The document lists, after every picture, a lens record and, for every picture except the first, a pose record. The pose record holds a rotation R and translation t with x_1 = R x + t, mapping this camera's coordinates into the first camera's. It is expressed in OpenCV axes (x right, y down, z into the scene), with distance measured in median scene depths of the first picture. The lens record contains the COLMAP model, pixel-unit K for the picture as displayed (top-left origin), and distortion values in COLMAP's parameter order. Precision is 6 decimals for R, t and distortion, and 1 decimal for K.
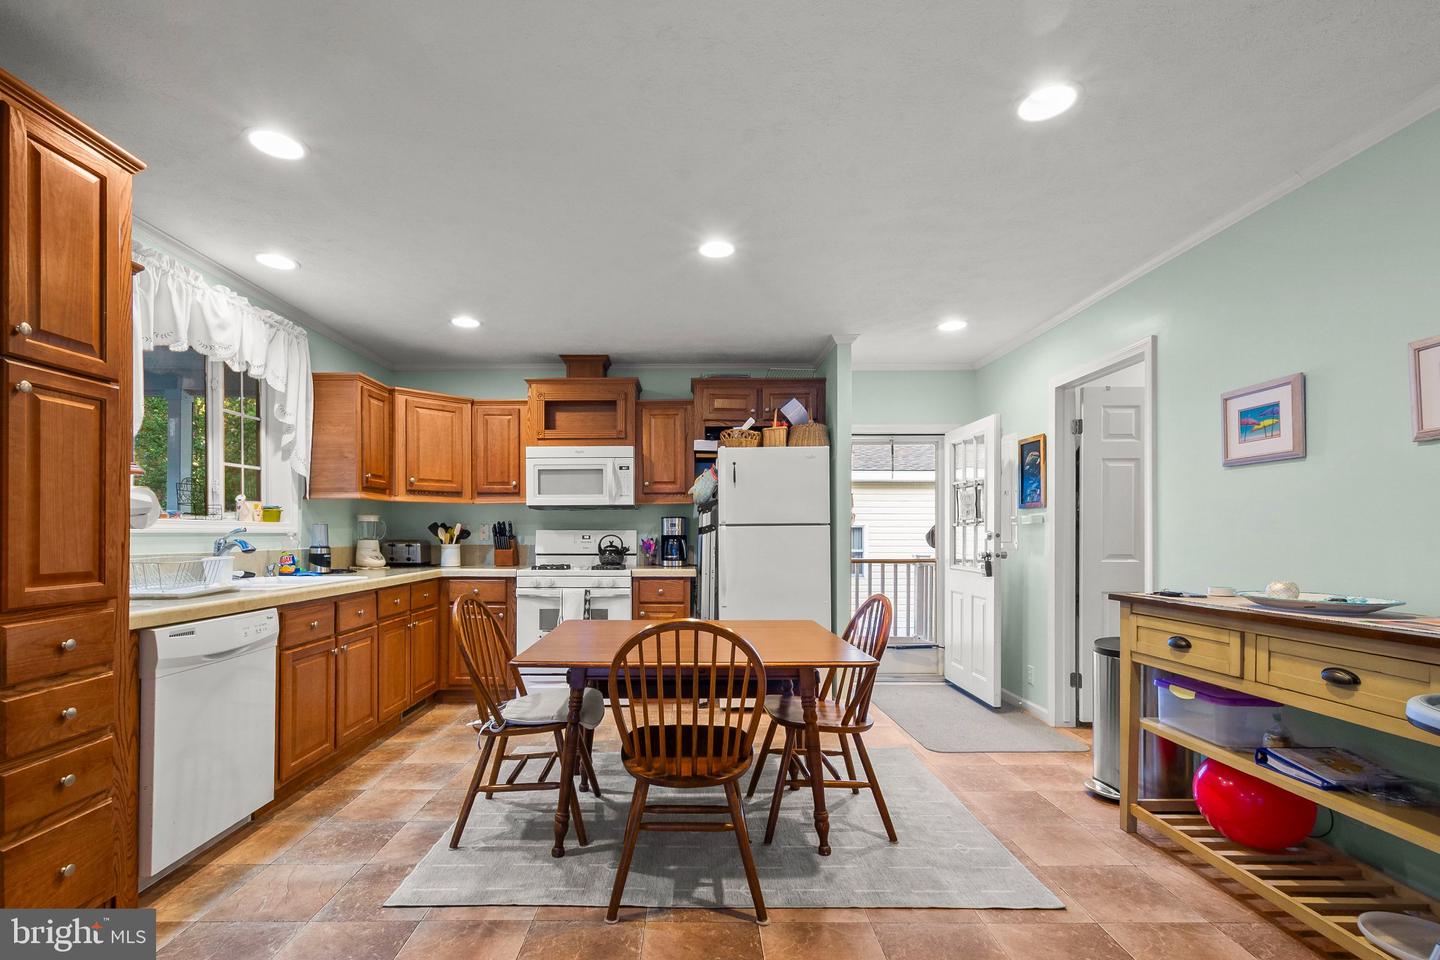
lens RADIAL K [[660.4, 0, 712.7], [0, 660.4, 529.4], [0, 0, 1]] dist [0.004496, -0.000153]
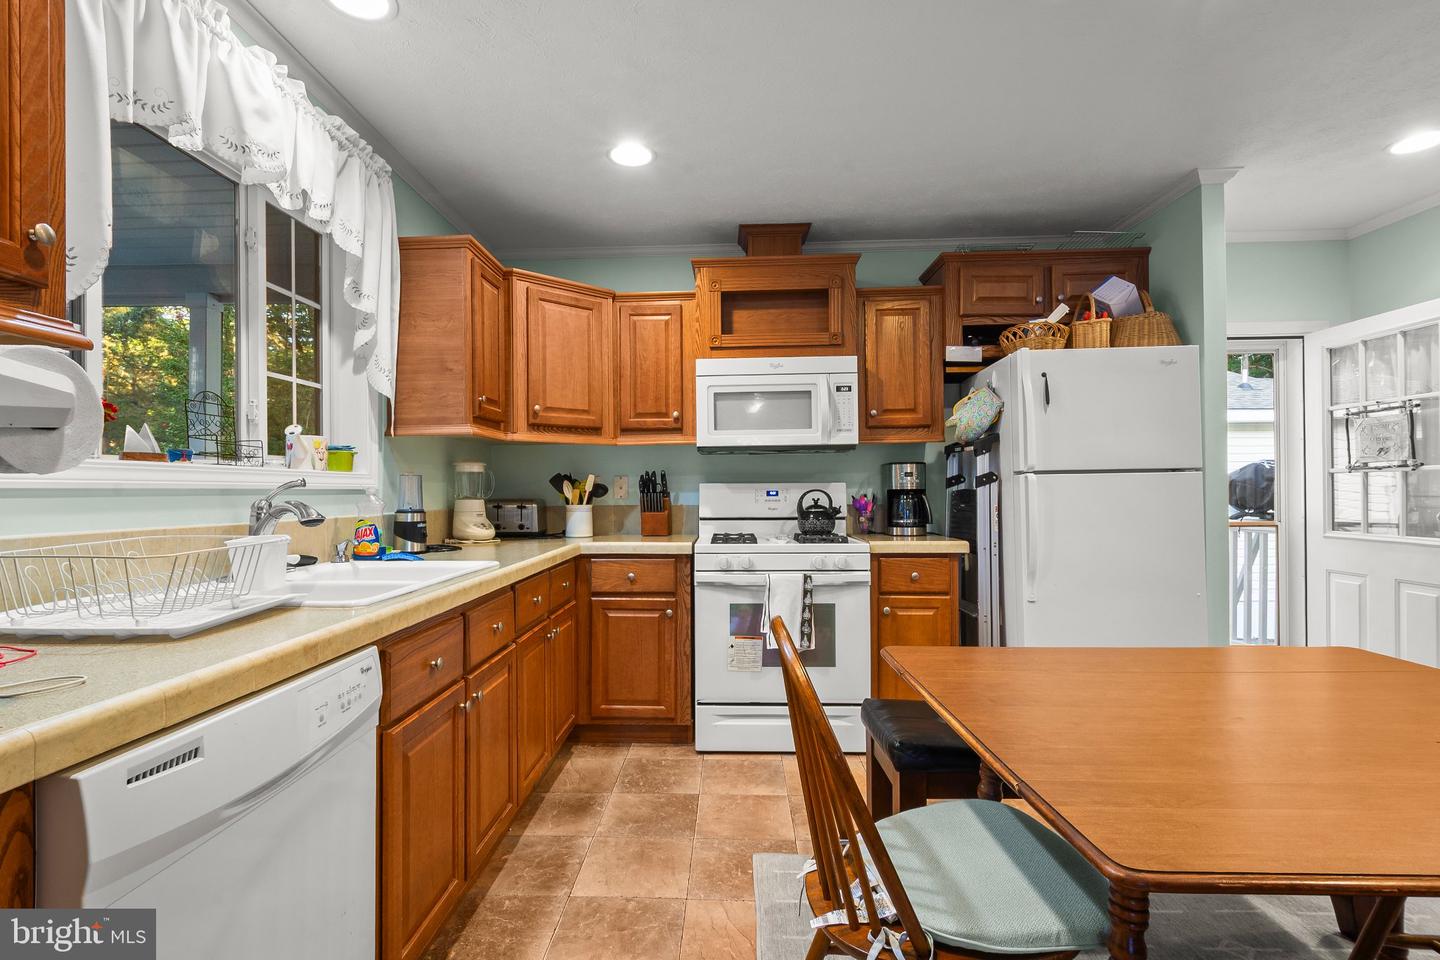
lens RADIAL K [[679.4, 0, 713.0], [0, 679.4, 481.4], [0, 0, 1]] dist [-0.000222, -0.000355]
pose [[0.998819, -0.007858, -0.047951, -0.248286], [0.007531, 0.999947, -0.007005, 0.004381], [0.048004, 0.006636, 0.998825, 0.330432]]
